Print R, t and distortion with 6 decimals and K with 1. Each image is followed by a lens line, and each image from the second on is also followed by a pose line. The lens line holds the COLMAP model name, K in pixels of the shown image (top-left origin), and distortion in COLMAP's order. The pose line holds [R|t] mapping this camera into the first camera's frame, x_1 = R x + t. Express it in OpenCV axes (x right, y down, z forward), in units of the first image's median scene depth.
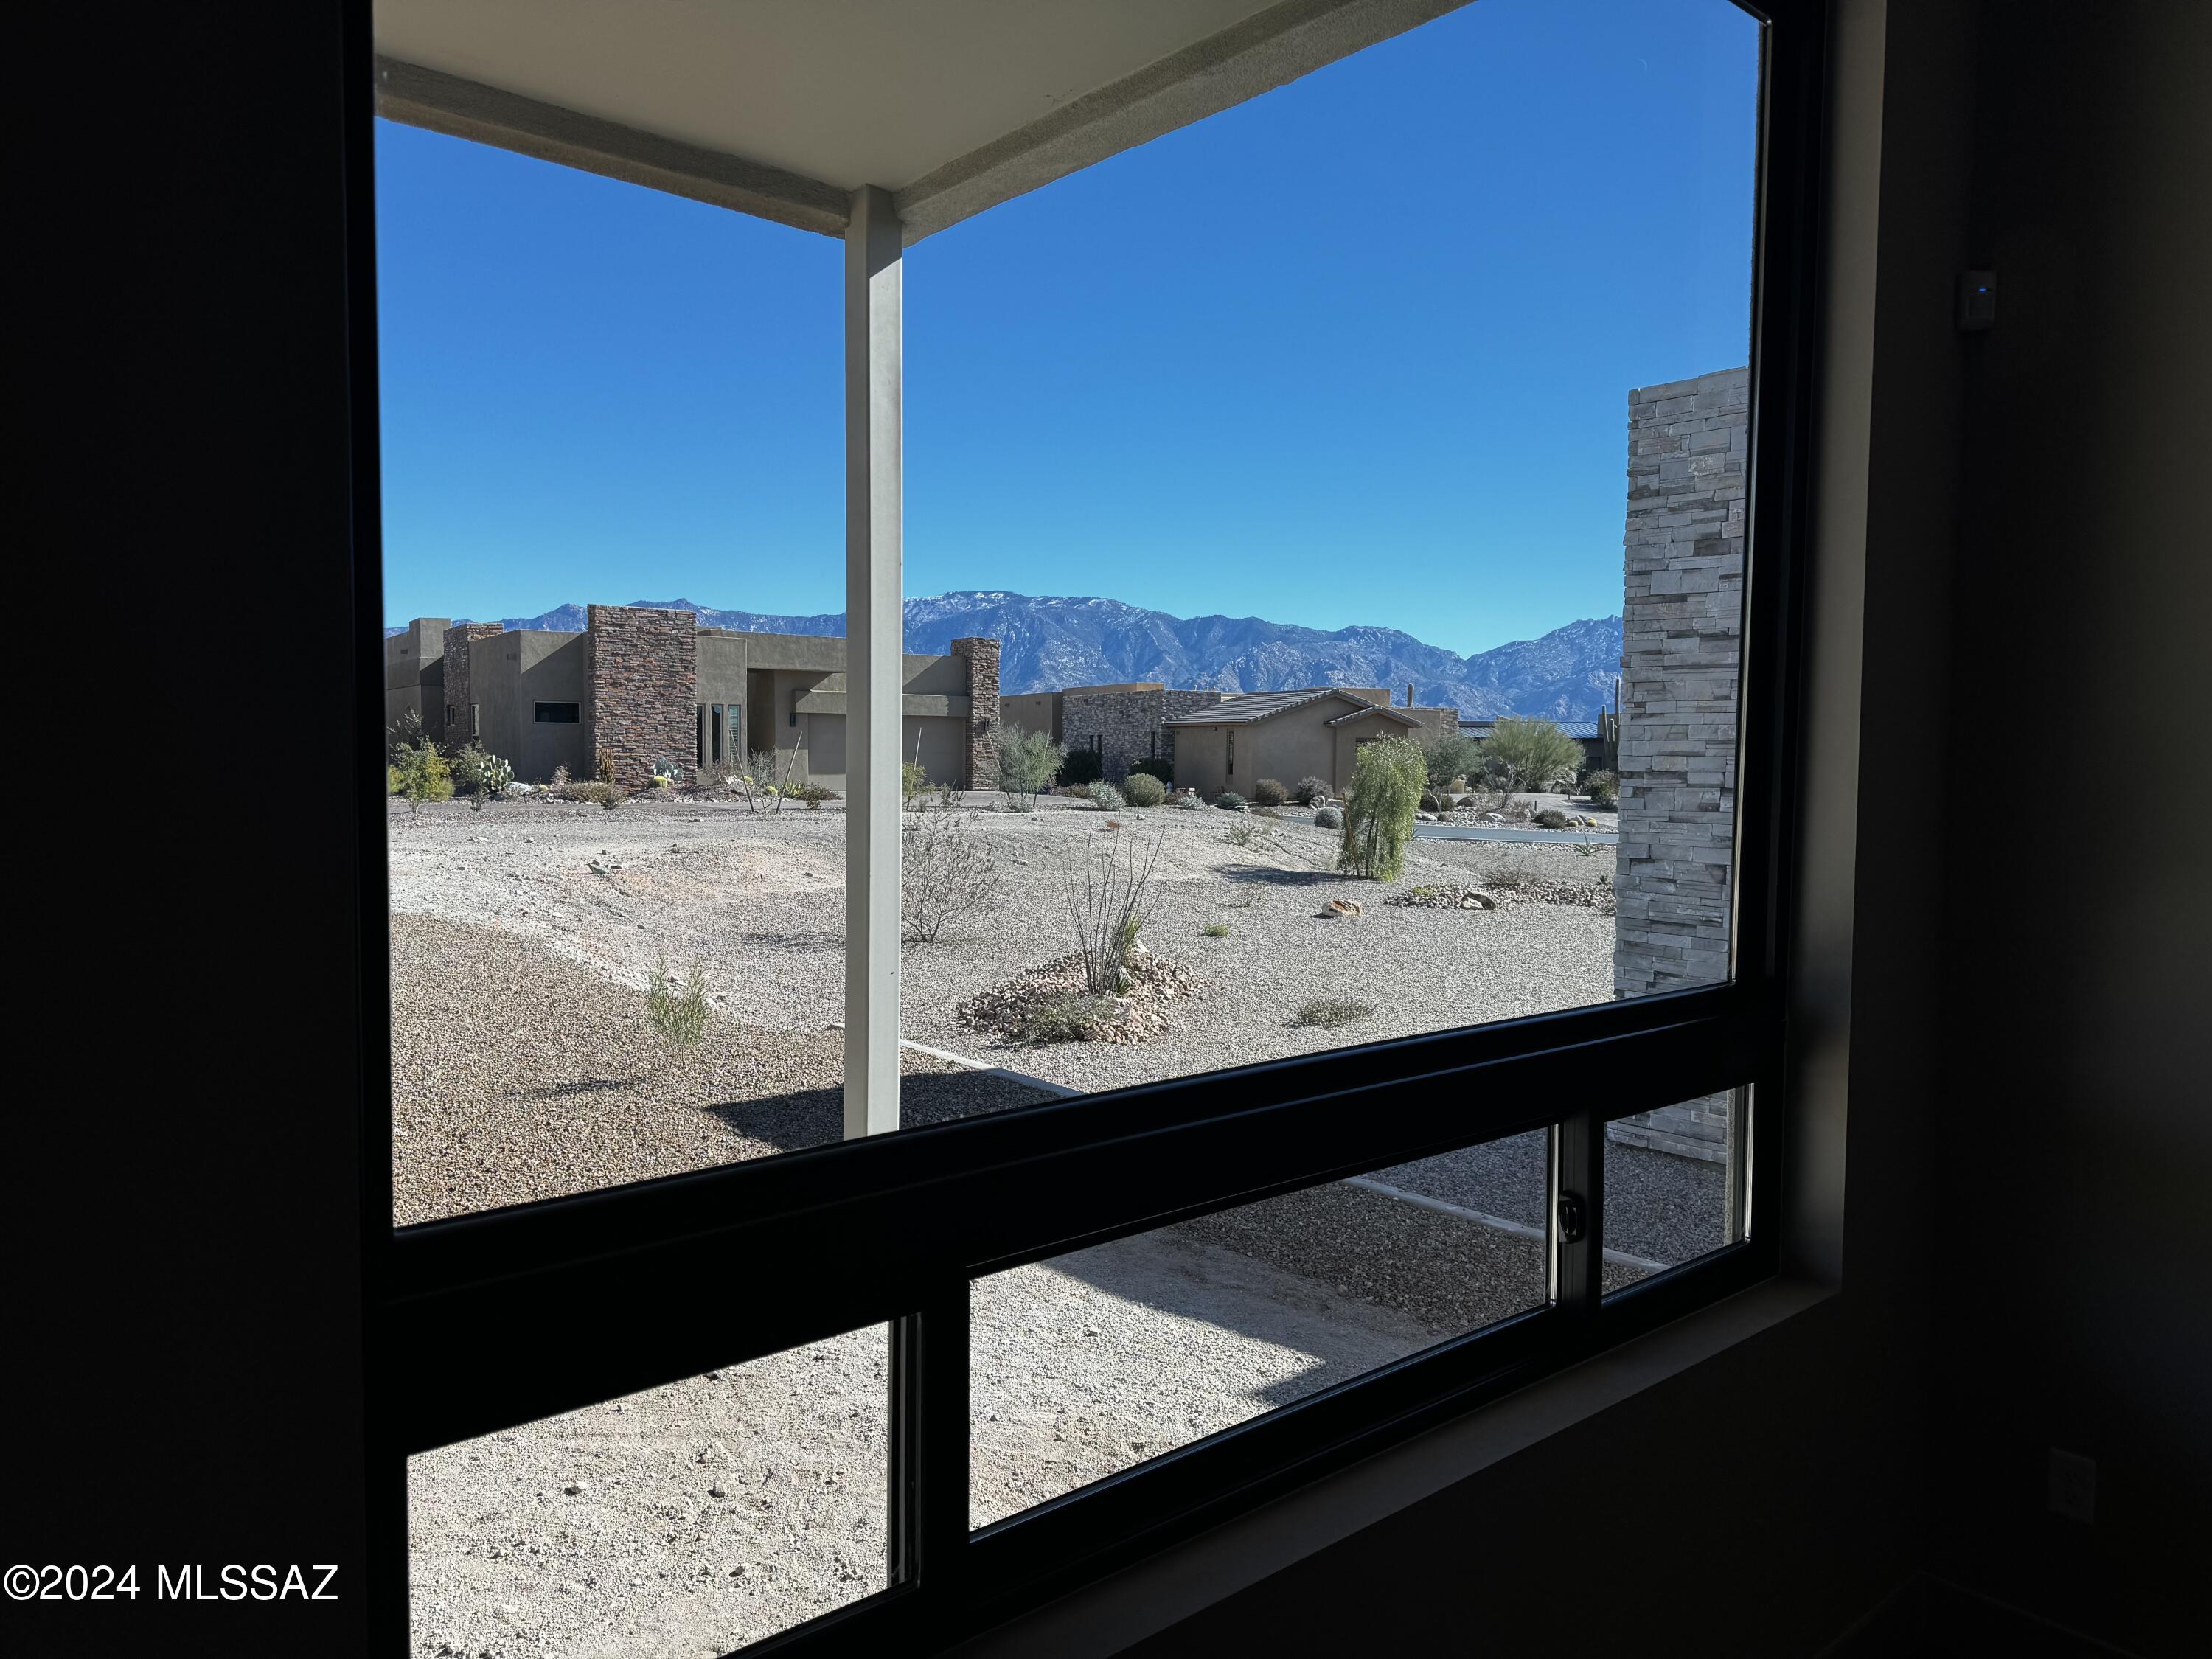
lens RADIAL K [[1551.6, 0, 1106.0], [0, 1551.6, 829.5], [0, 0, 1]] dist [0.195645, -0.381253]
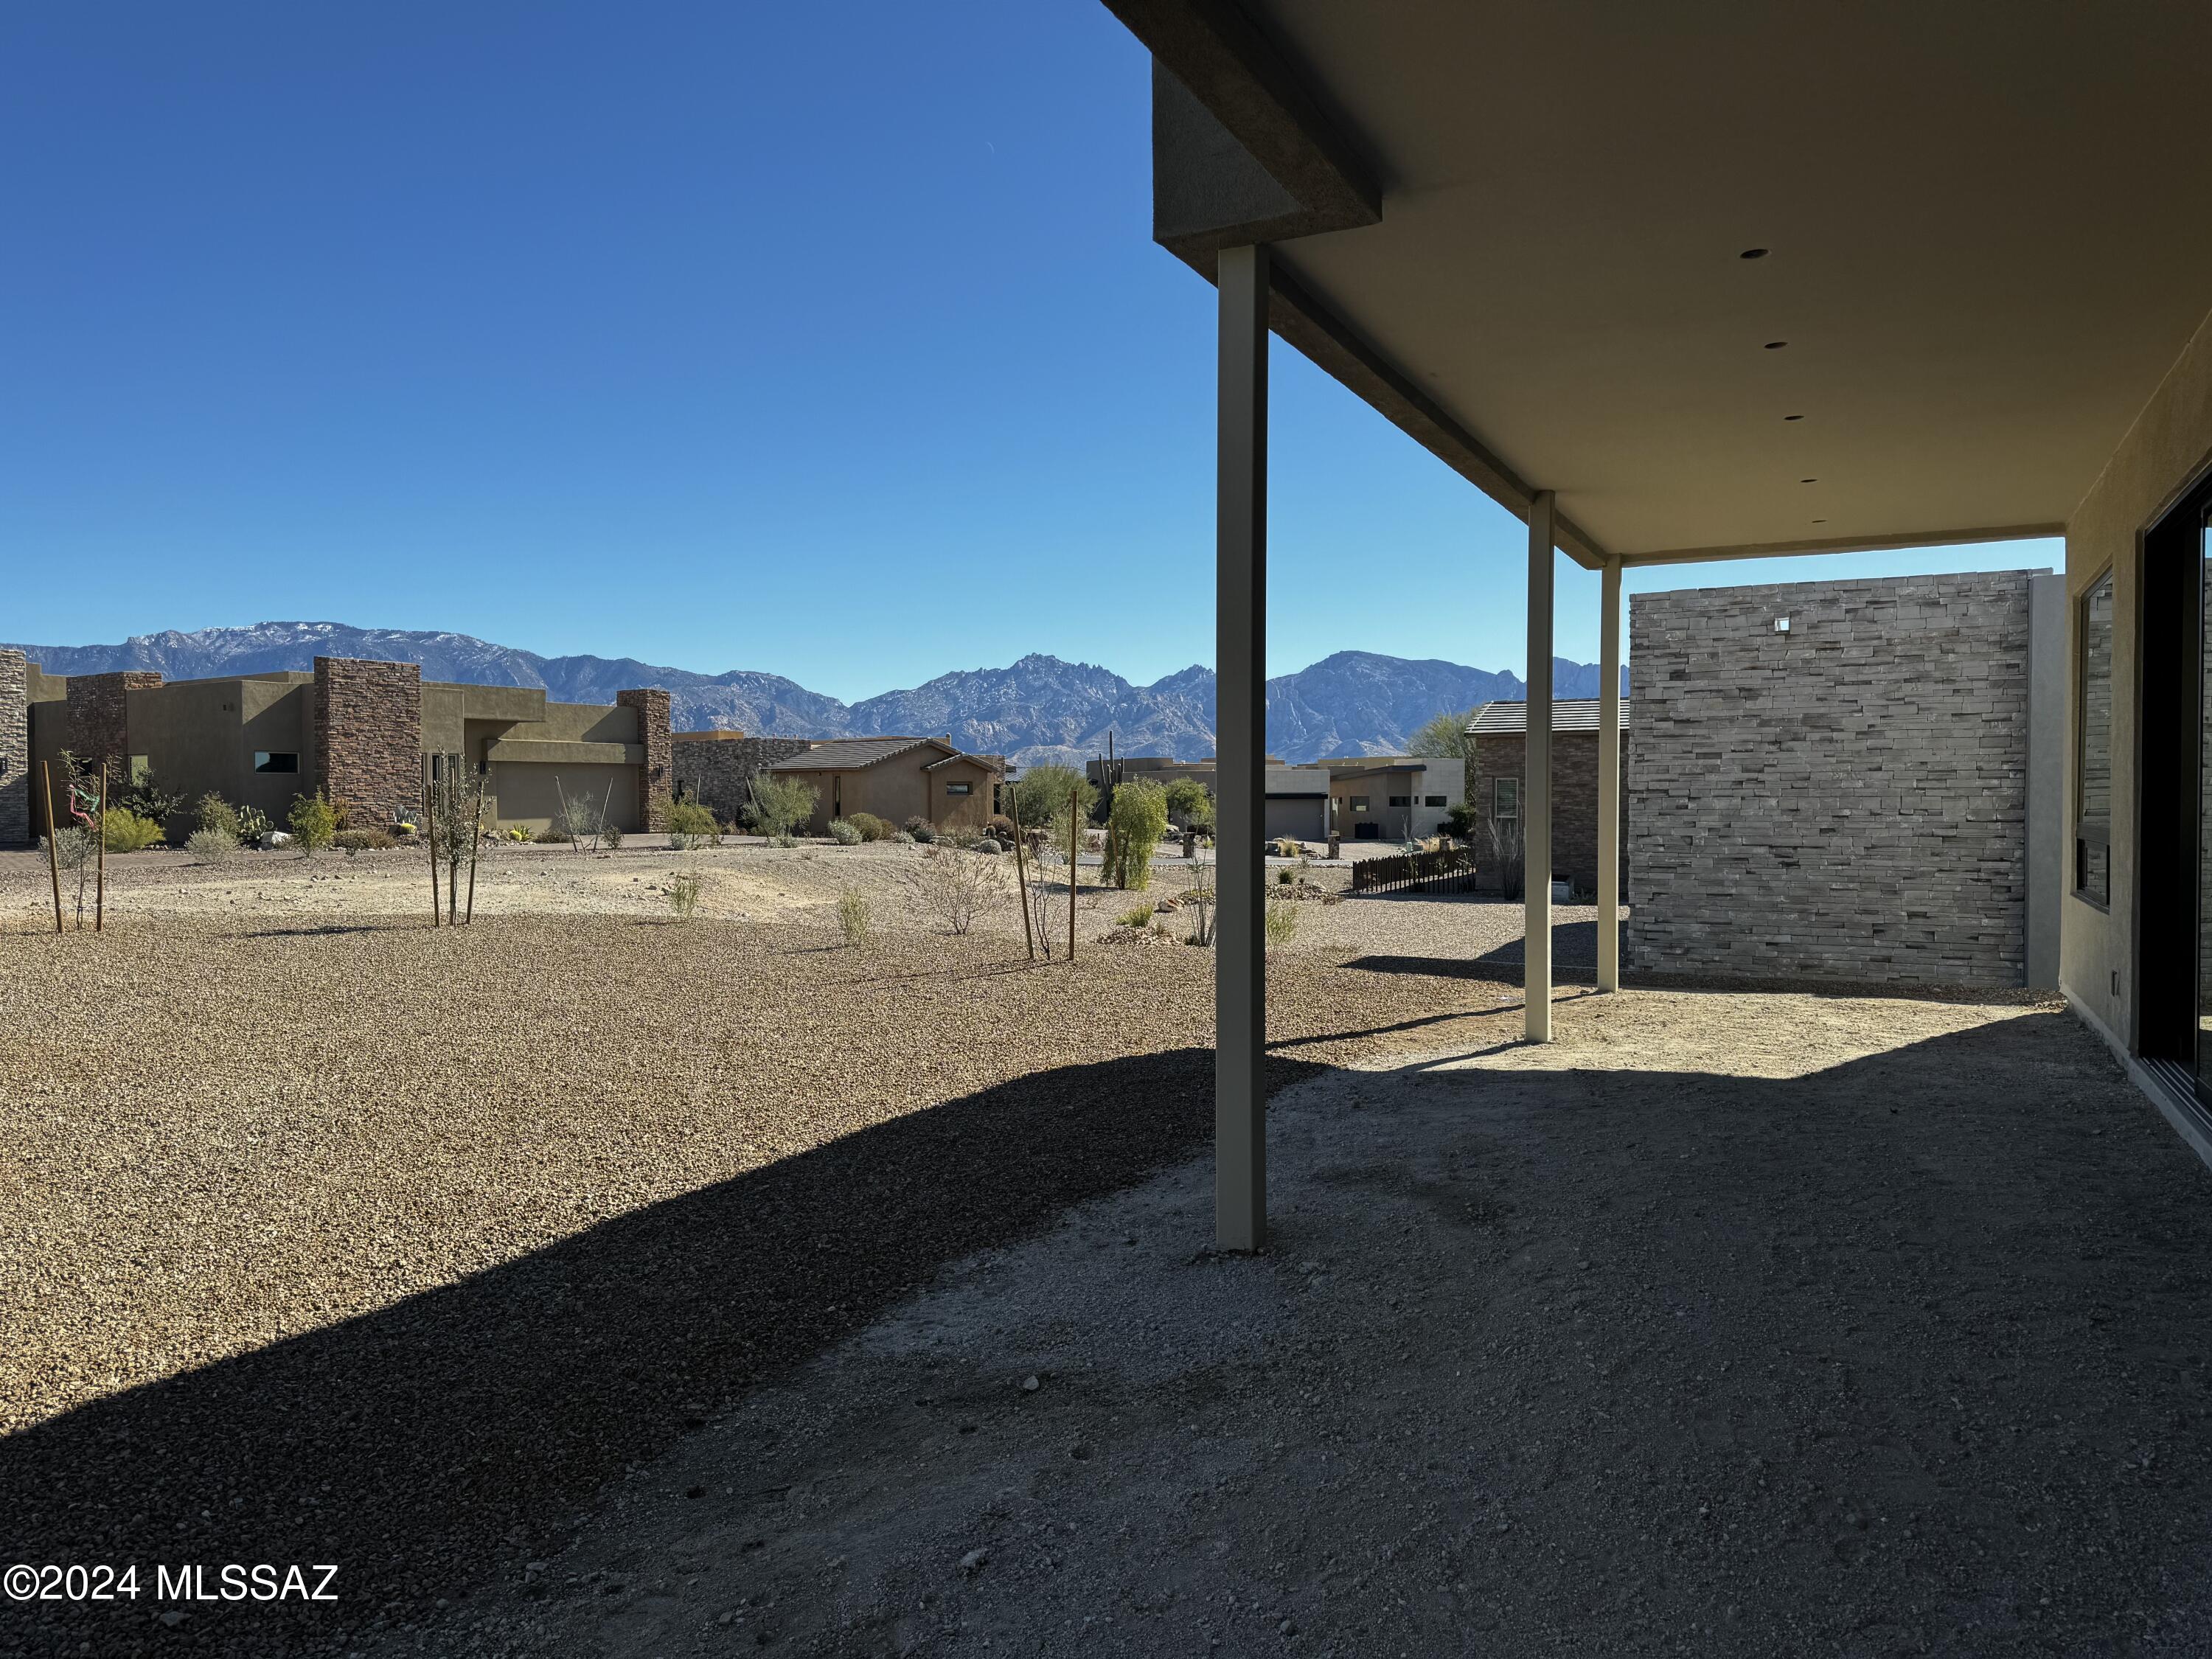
lens RADIAL K [[1551.6, 0, 1106.0], [0, 1551.6, 829.5], [0, 0, 1]] dist [0.195645, -0.381253]
pose [[0.924637, -0.021742, 0.380228, -0.164658], [0.032795, 0.999206, -0.022614, 0.005586], [-0.379434, 0.033379, 0.924616, -0.088045]]
